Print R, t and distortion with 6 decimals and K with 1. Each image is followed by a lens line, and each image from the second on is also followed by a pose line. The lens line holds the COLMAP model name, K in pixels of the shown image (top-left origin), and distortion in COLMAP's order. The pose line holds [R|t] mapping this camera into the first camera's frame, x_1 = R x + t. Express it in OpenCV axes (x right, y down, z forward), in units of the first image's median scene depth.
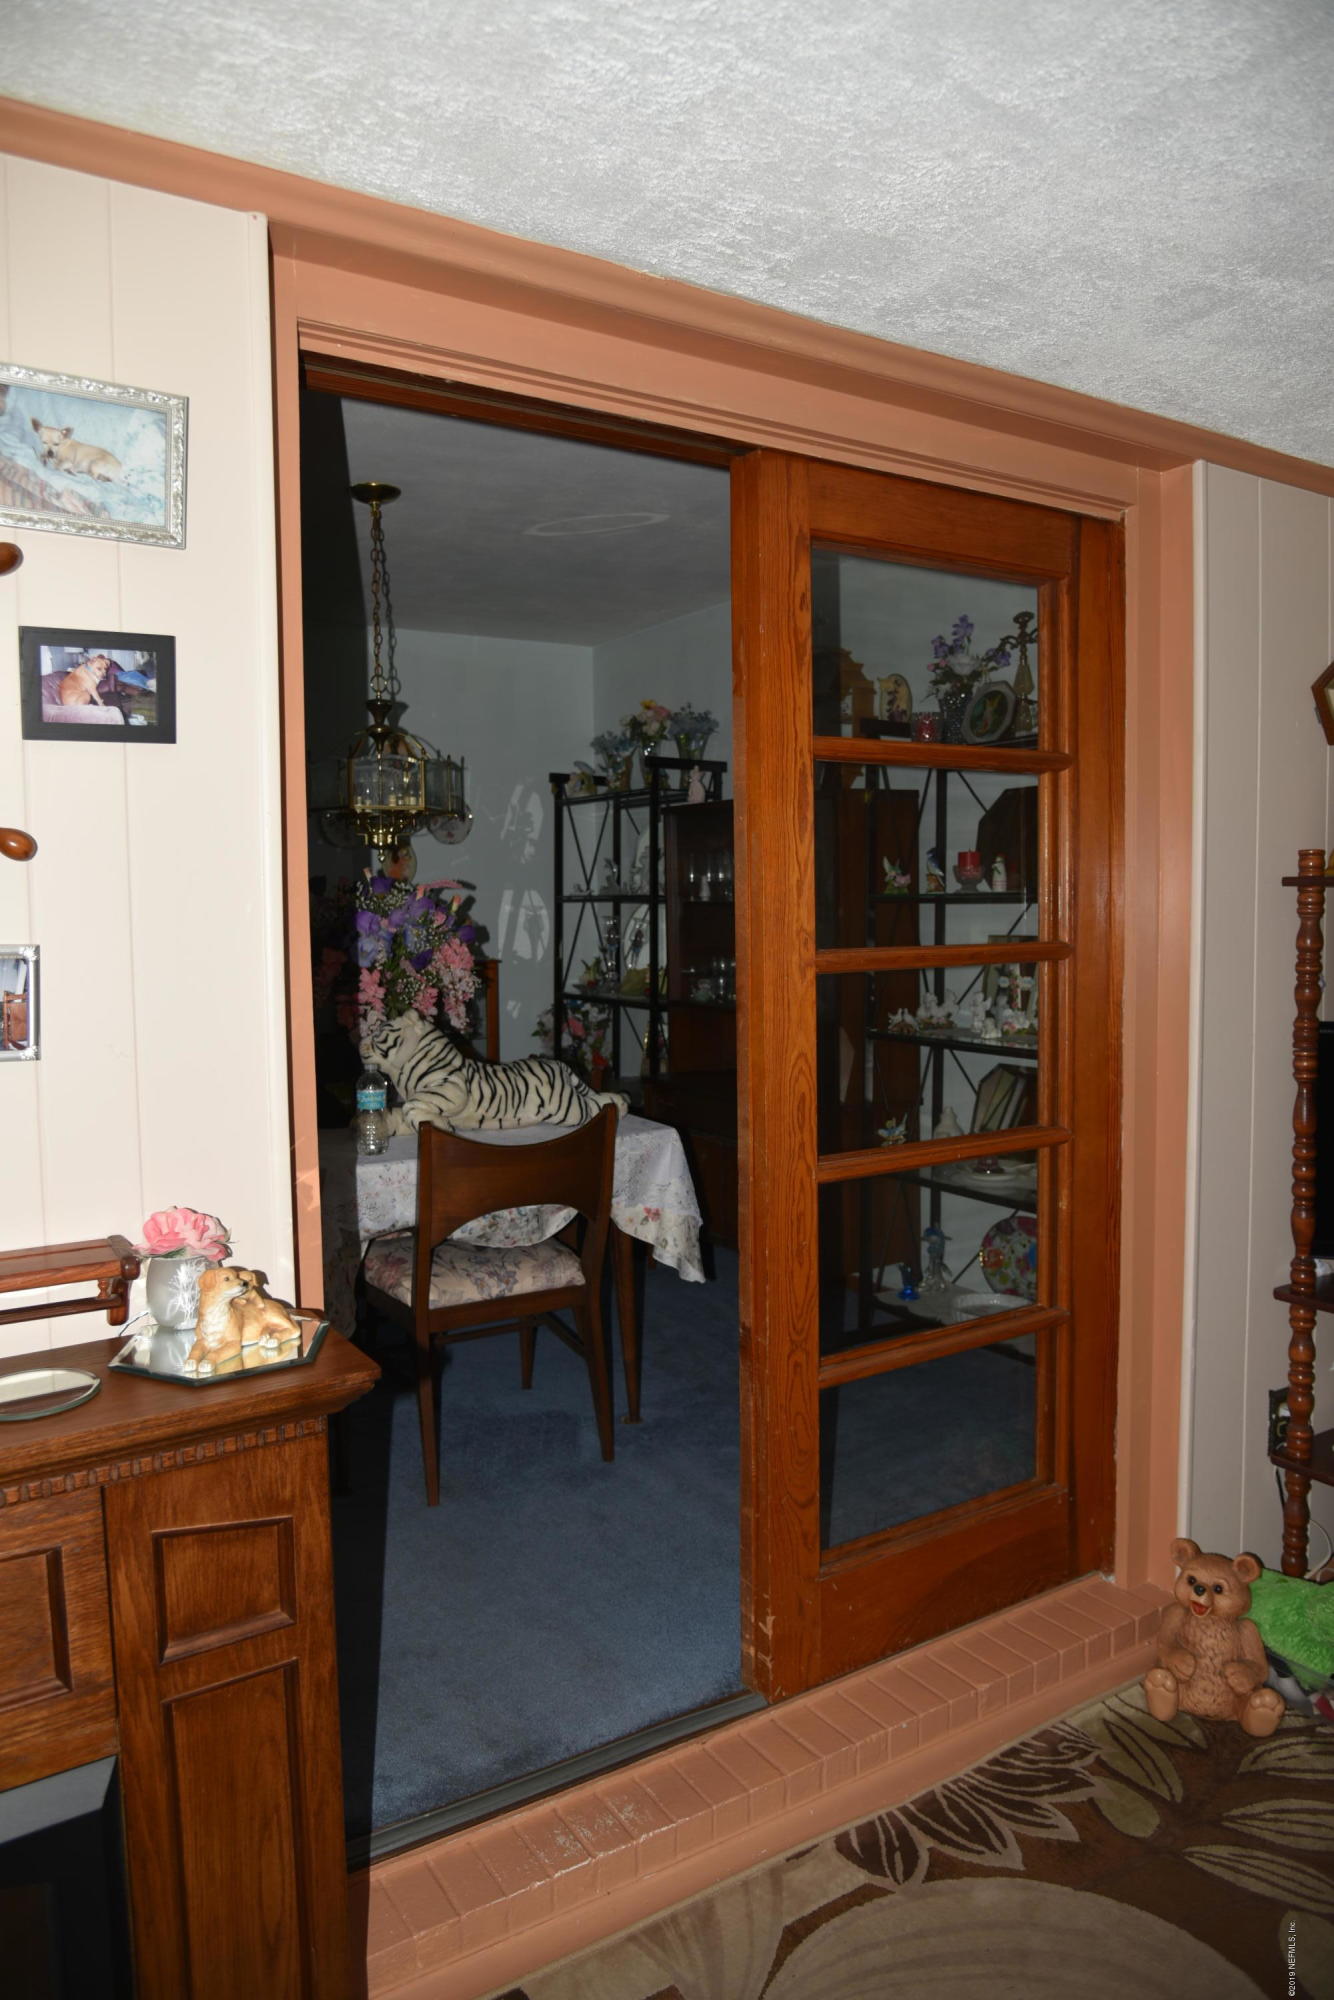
lens RADIAL K [[1336.1, 0, 642.9], [0, 1336.1, 992.3], [0, 0, 1]] dist [-0.050904, 0.005398]
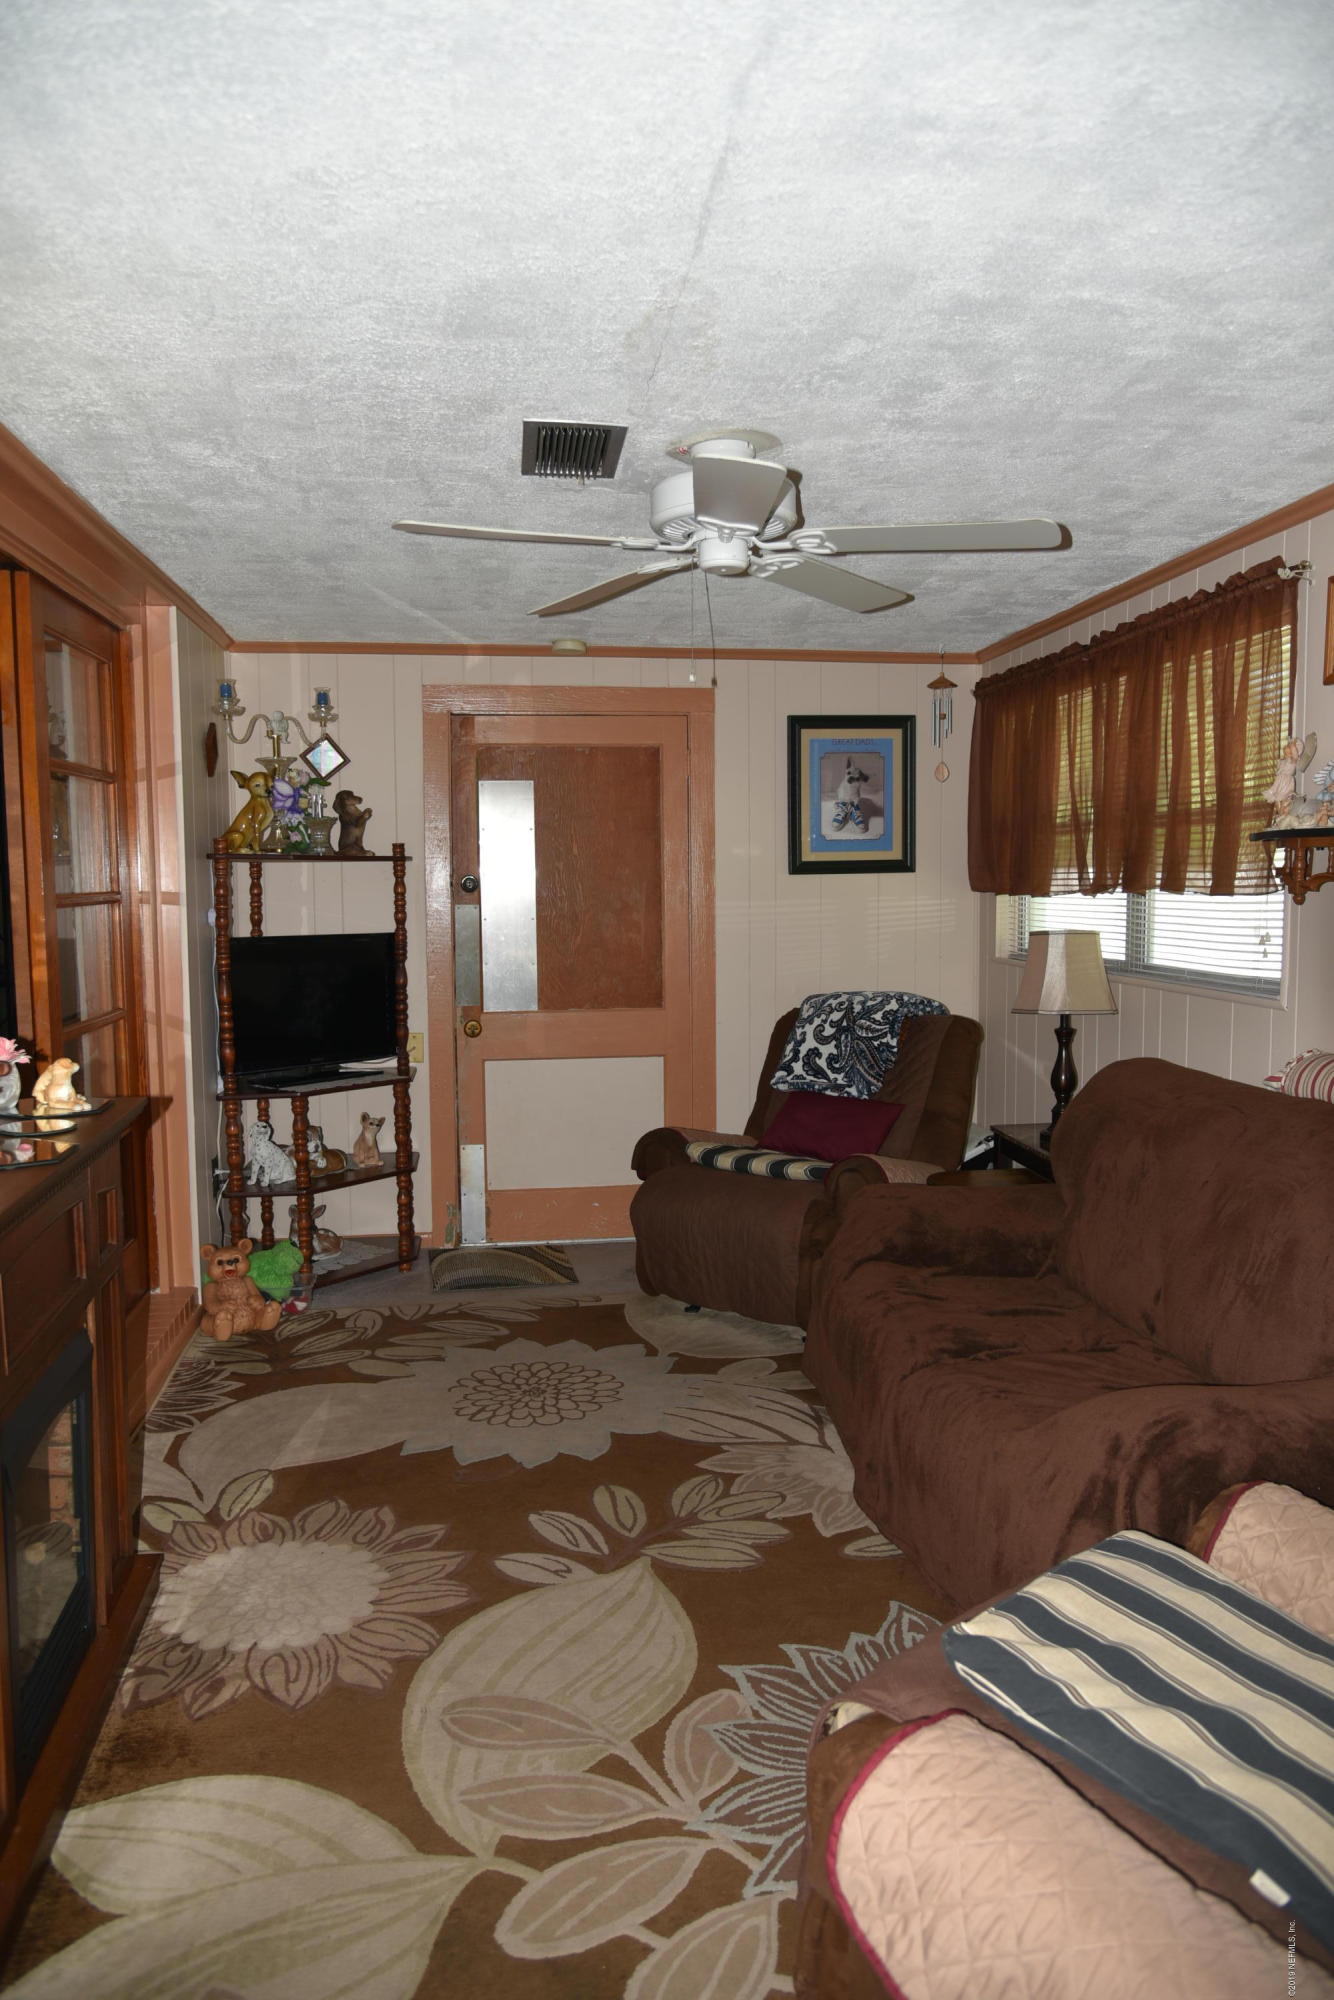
lens RADIAL K [[1336.1, 0, 670.1], [0, 1336.1, 989.5], [0, 0, 1]] dist [-0.050904, 0.005398]
pose [[0.410852, -0.067547, 0.909196, -0.707079], [0.062004, 0.997013, 0.046052, 0.039229], [-0.909591, 0.037454, 0.413813, -0.211153]]
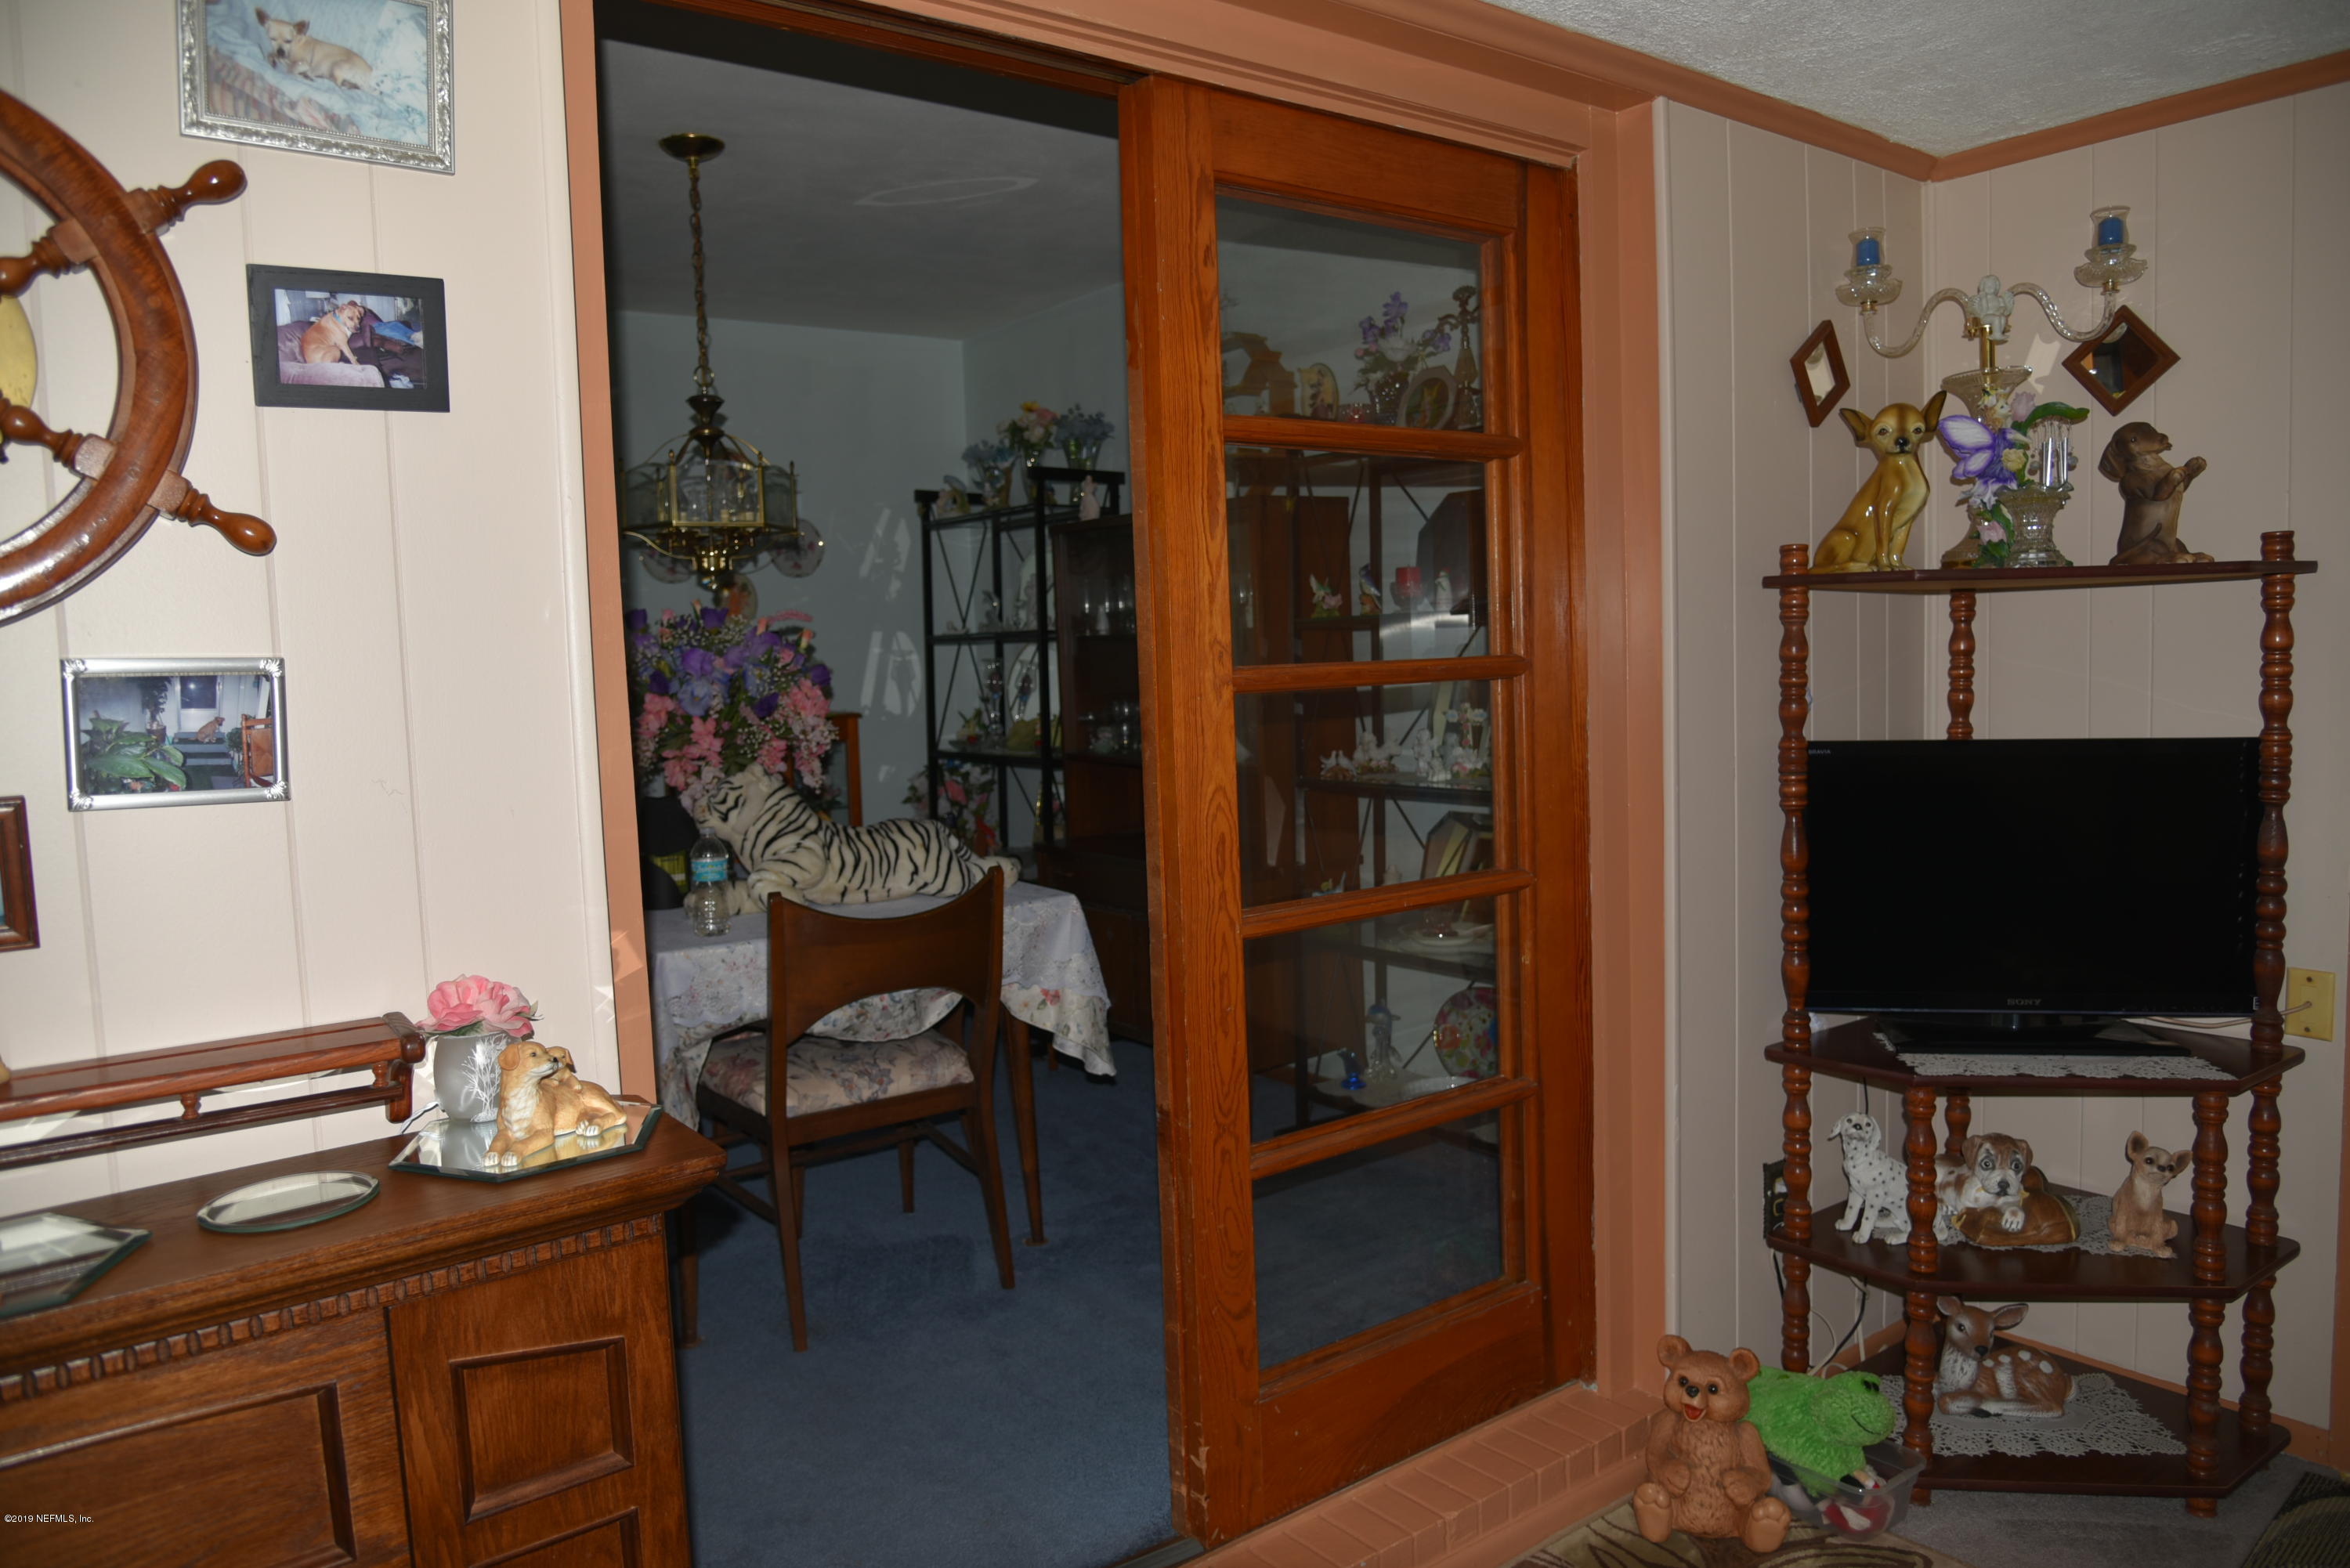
lens RADIAL K [[1569.8, 0, 1166.5], [0, 1569.8, 782.7], [0, 0, 1]] dist [-0.050904, 0.005398]
pose [[0.996063, -0.029183, 0.083704, 0.000693], [0.028136, 0.999511, 0.013654, 0.020172], [-0.084061, -0.011245, 0.996397, 0.003633]]
